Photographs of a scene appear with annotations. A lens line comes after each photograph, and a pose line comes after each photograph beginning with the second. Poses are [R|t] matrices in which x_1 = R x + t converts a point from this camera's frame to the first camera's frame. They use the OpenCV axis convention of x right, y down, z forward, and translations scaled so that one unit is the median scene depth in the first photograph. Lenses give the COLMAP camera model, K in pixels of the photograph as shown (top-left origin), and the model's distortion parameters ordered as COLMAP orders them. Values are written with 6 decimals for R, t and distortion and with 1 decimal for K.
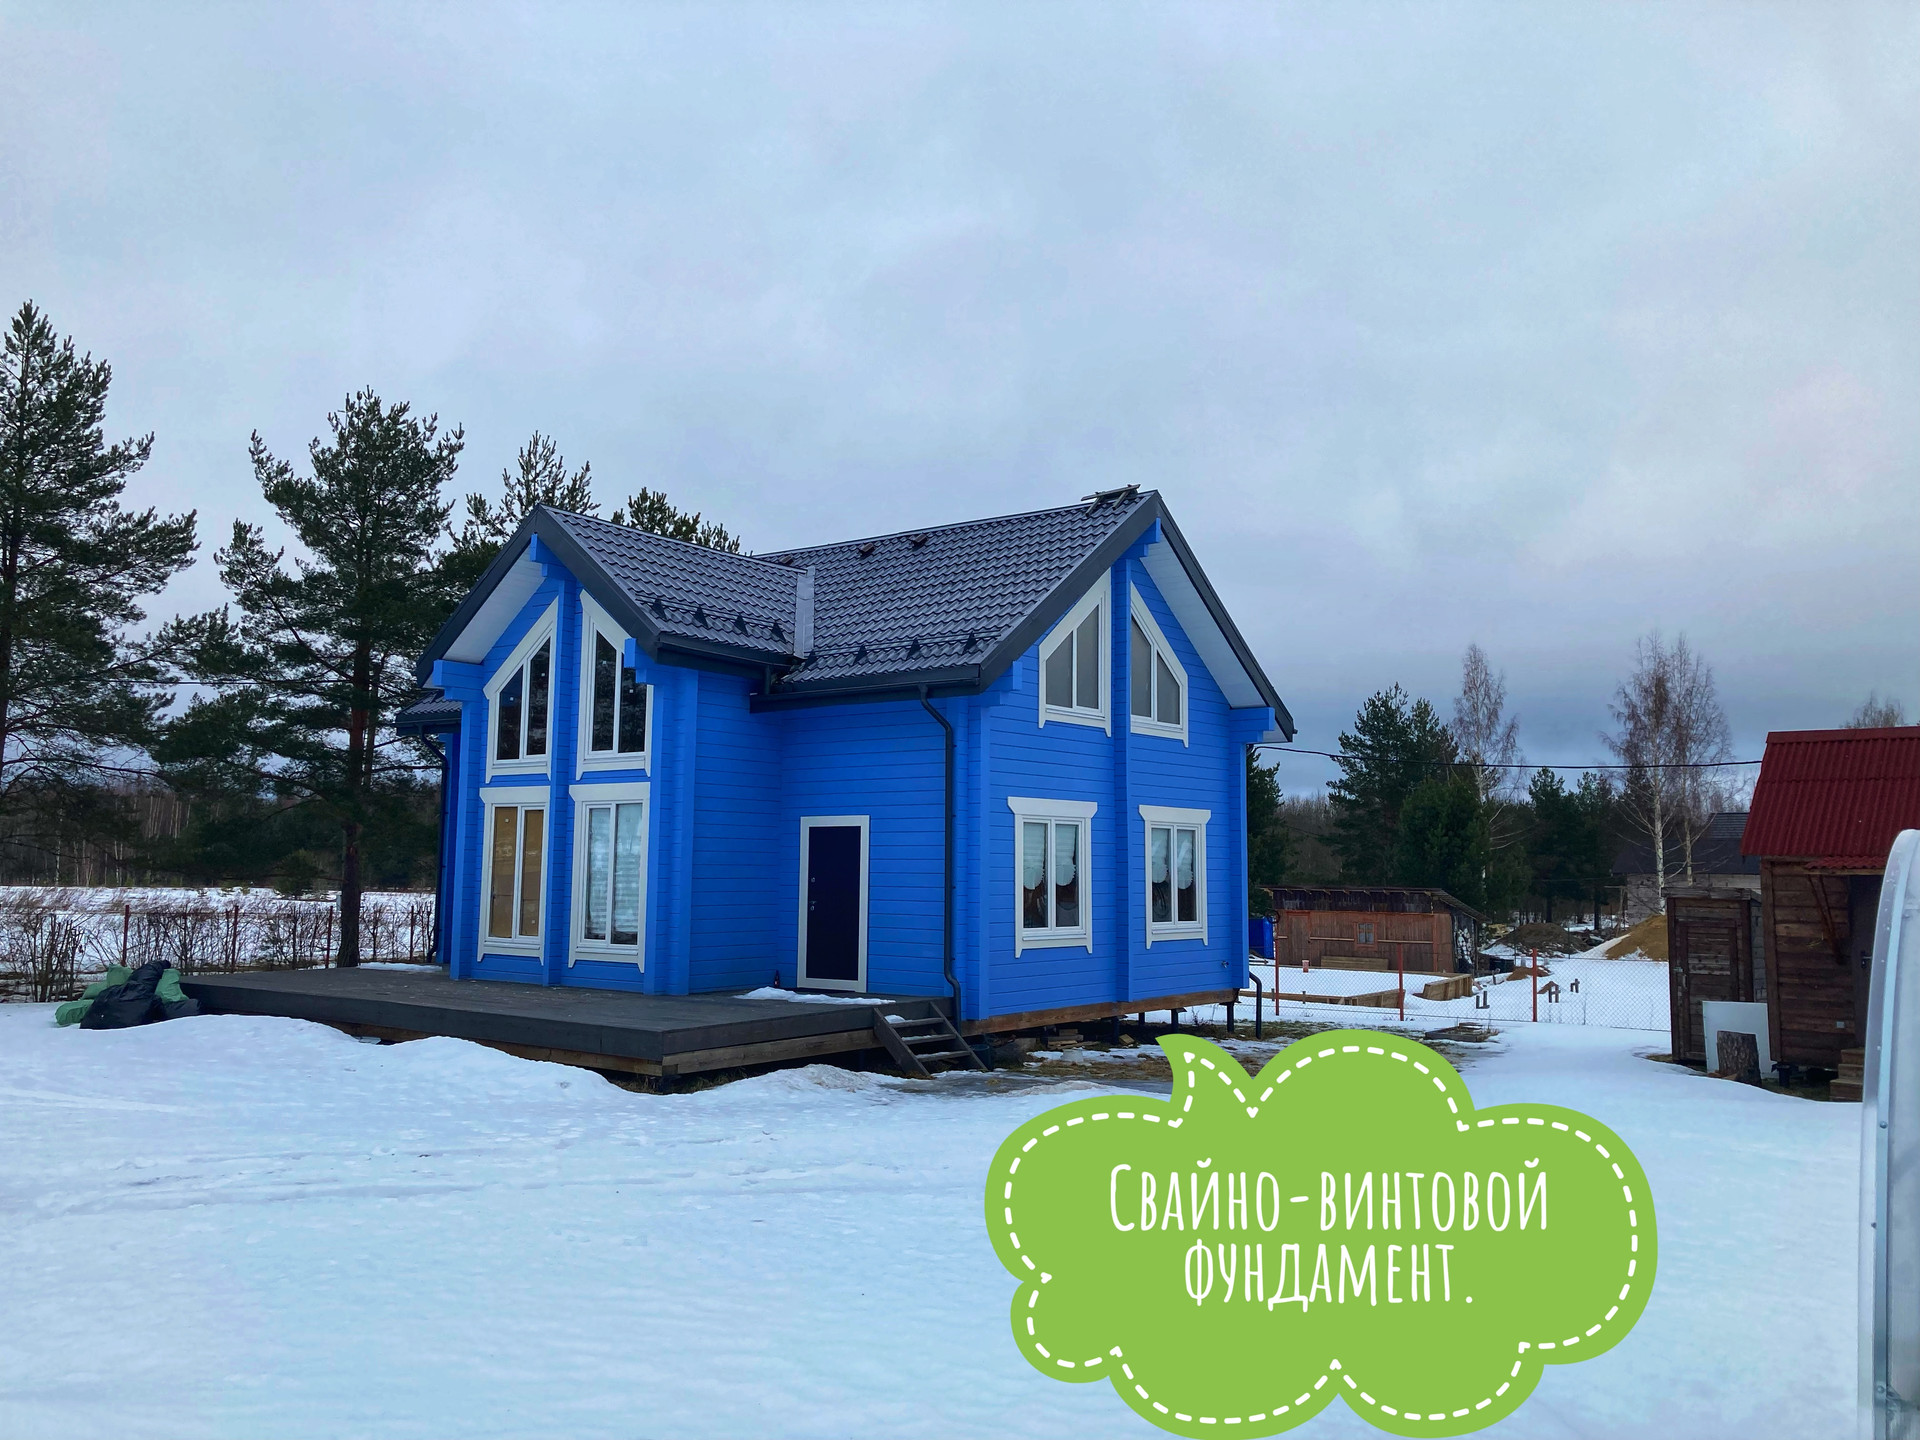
lens RADIAL K [[1570.6, 0, 959.3], [0, 1570.6, 709.6], [0, 0, 1]] dist [0.112868, -0.192463]
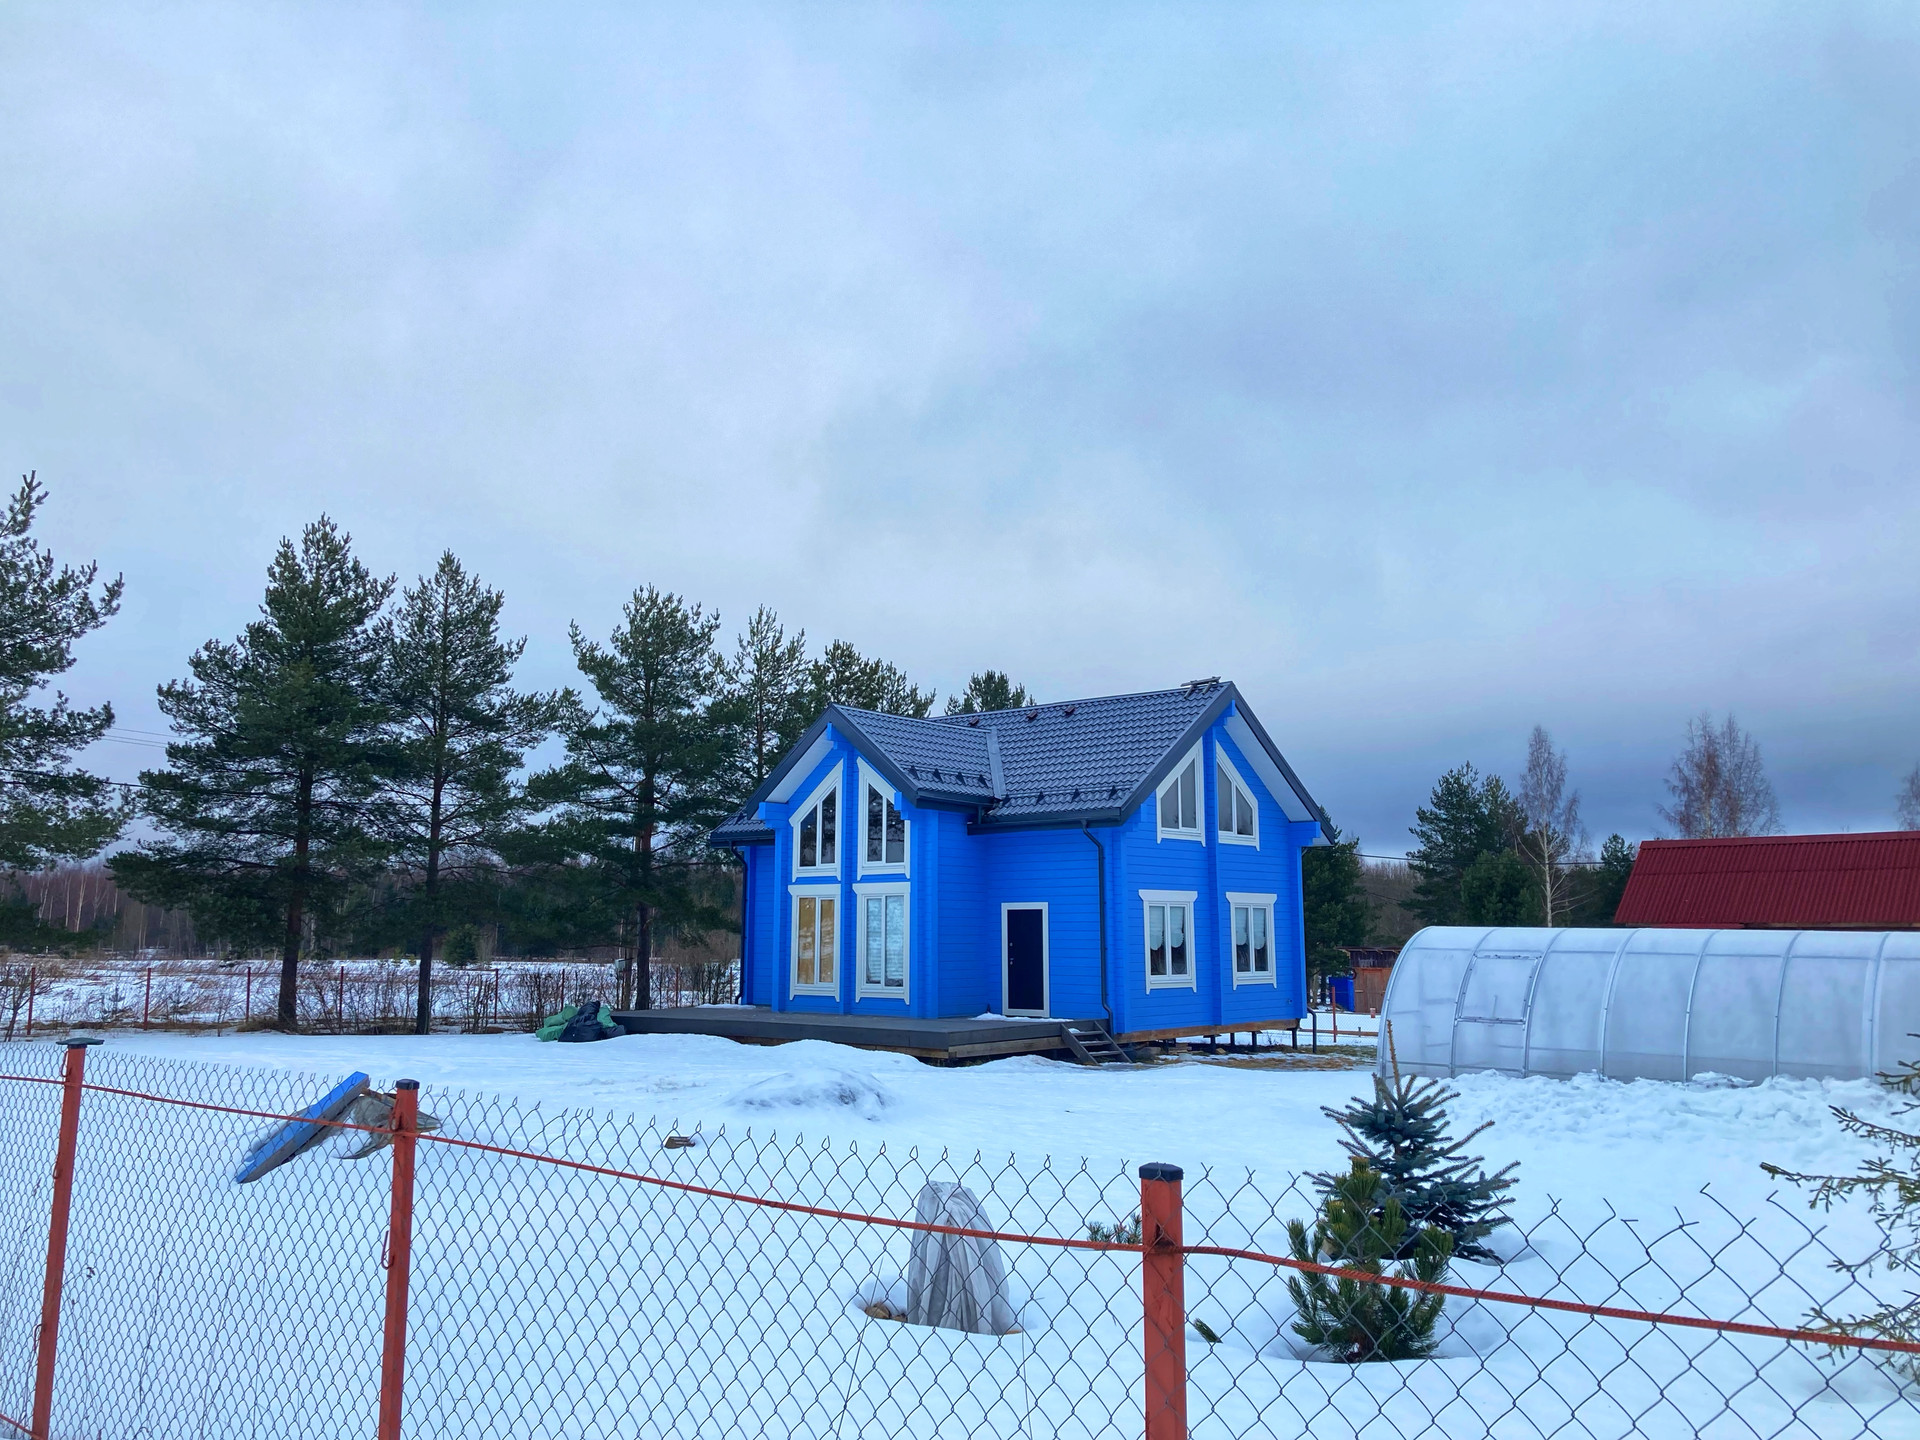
lens RADIAL K [[1570.6, 0, 959.3], [0, 1570.6, 709.6], [0, 0, 1]] dist [0.112868, -0.192463]
pose [[0.998059, -0.018814, -0.059362, -0.044924], [0.016390, 0.999023, -0.041053, -0.054533], [0.060076, 0.040000, 0.997392, -0.507042]]
